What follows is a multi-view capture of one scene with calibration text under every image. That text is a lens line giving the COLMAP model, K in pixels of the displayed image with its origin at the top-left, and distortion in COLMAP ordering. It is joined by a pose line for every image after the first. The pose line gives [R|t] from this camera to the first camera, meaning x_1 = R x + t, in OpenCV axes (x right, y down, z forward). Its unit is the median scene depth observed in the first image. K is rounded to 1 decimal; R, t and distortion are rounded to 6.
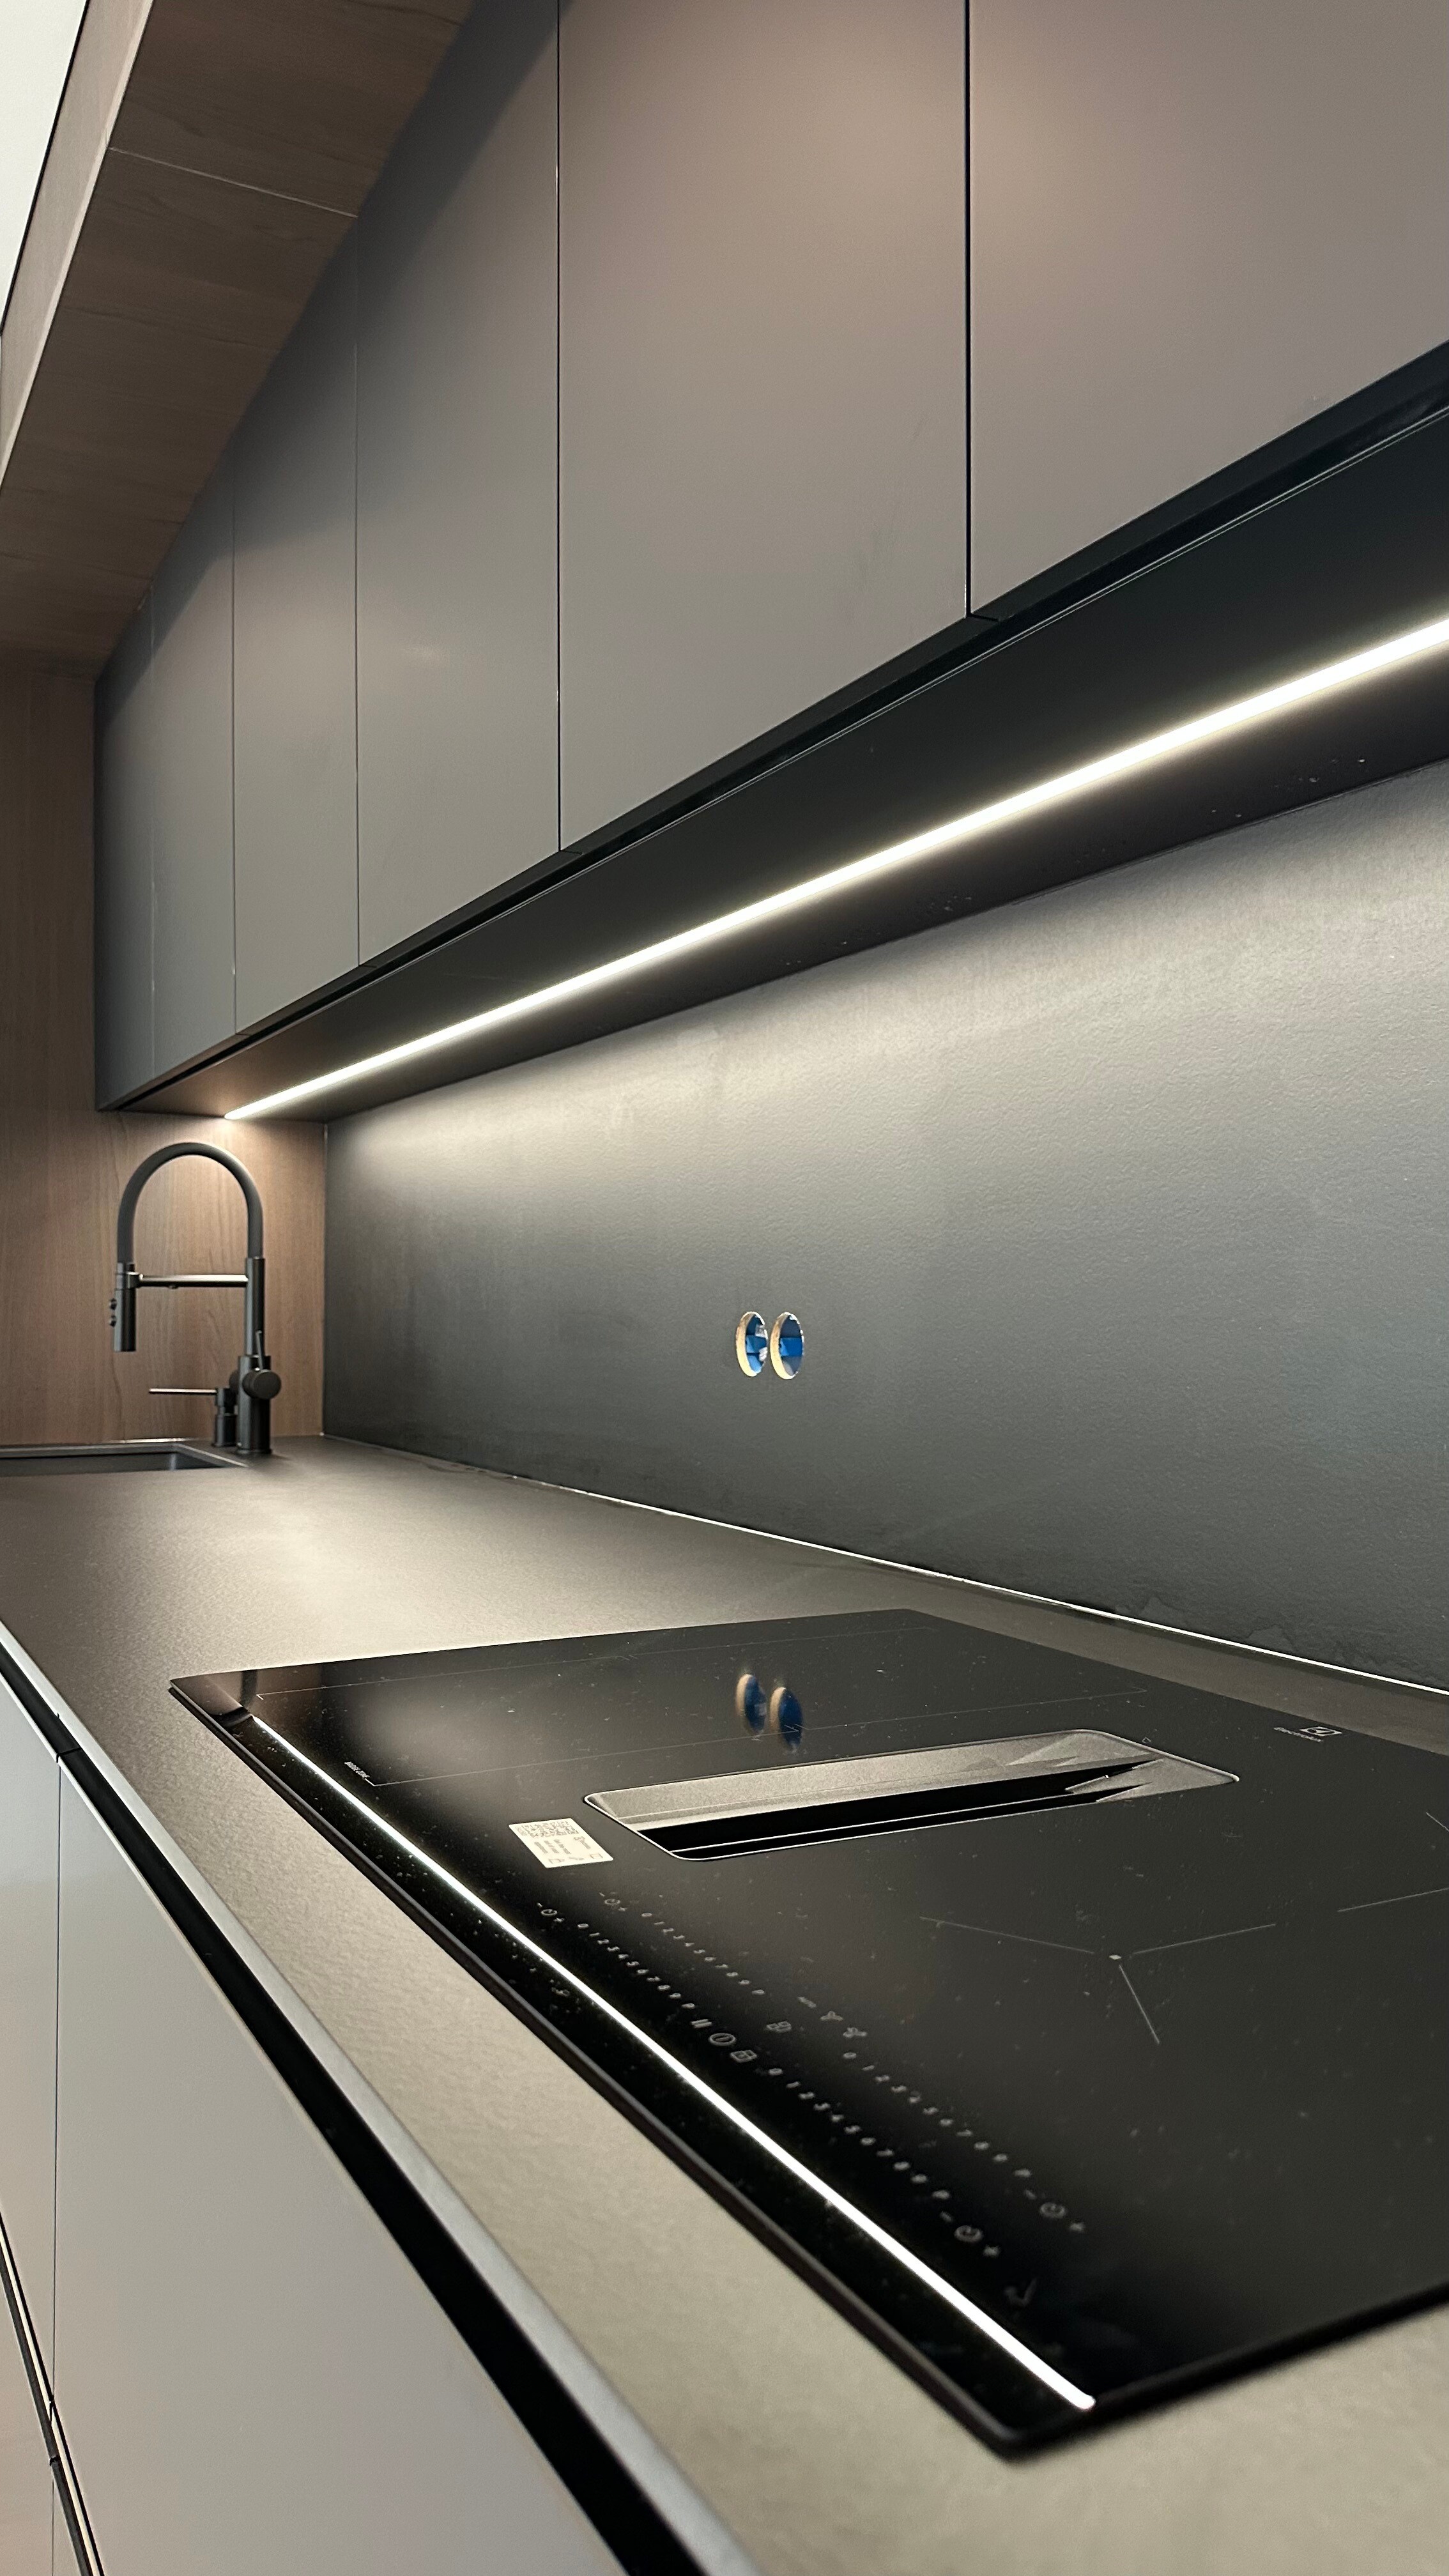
lens RADIAL K [[1788.5, 0, 776.5], [0, 1788.5, 1287.9], [0, 0, 1]] dist [0.152355, -0.000249]
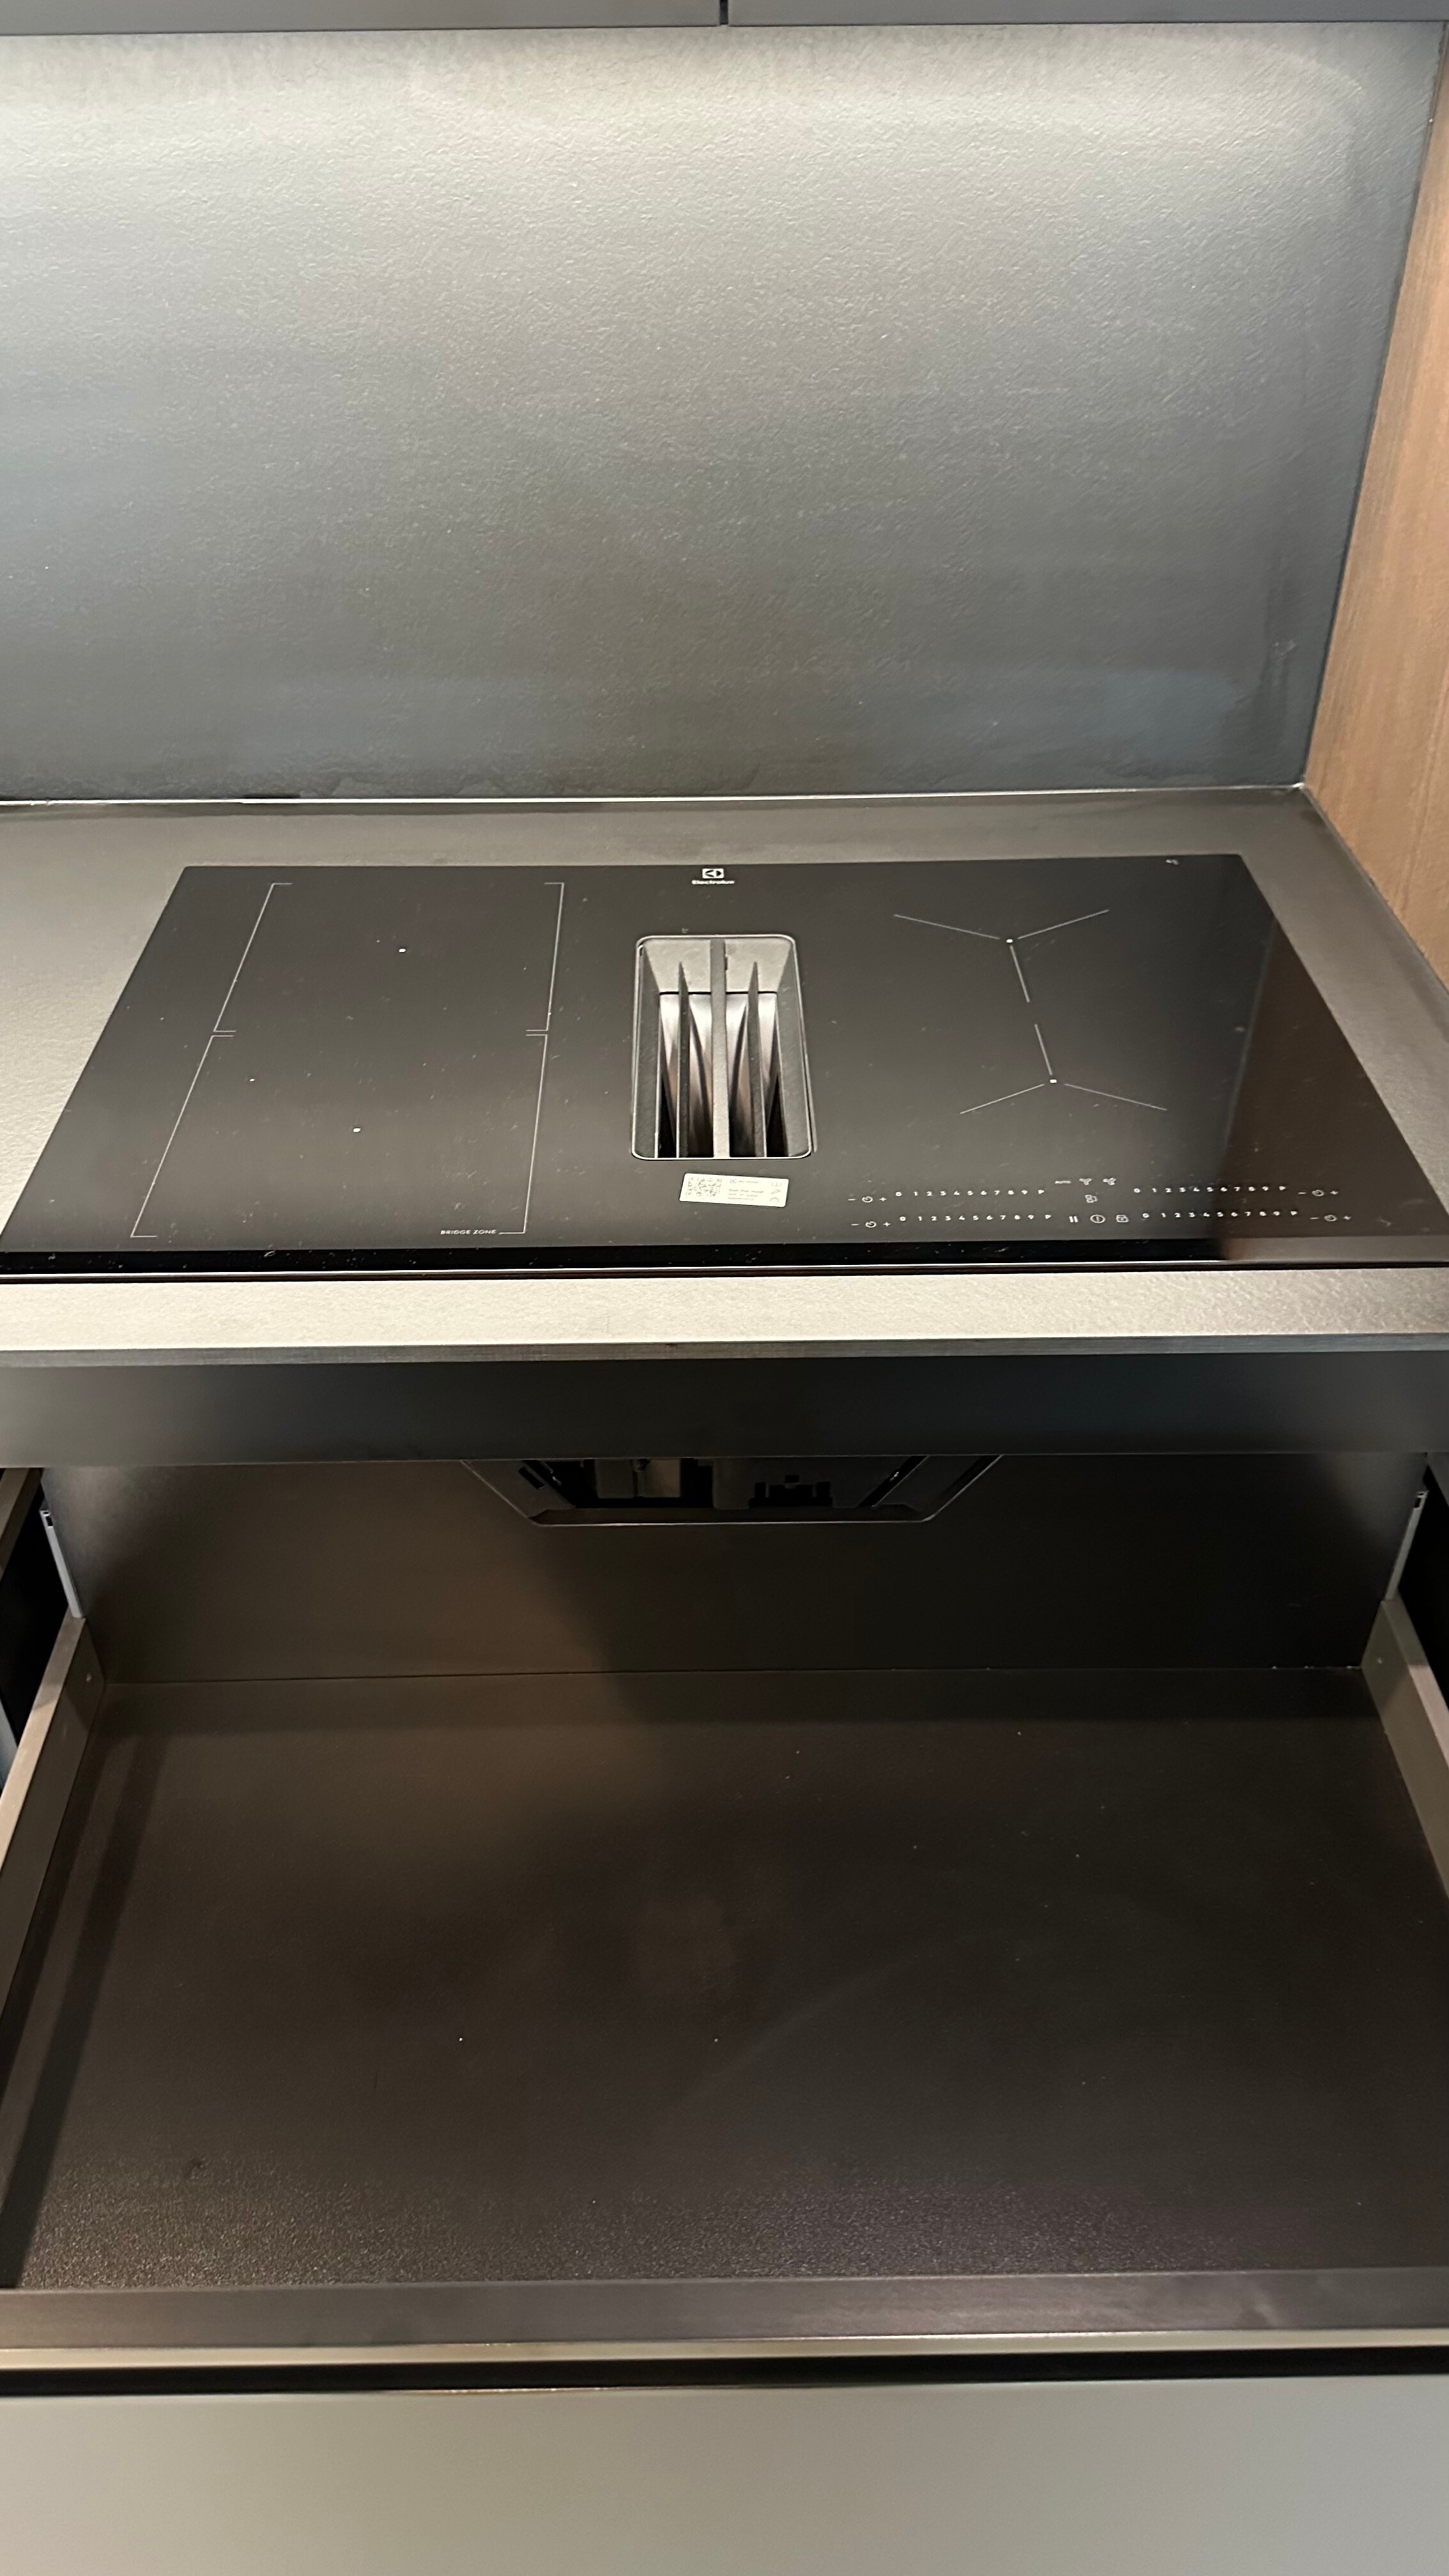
lens RADIAL K [[1827.0, 0, 724.5], [0, 1827.0, 1288.0], [0, 0, 1]] dist [-0.001302, -0.001875]
pose [[0.469357, -0.543750, 0.695730, -0.592365], [-0.011897, 0.783943, 0.620719, -0.267052], [-0.882929, -0.299616, 0.361480, 0.238390]]
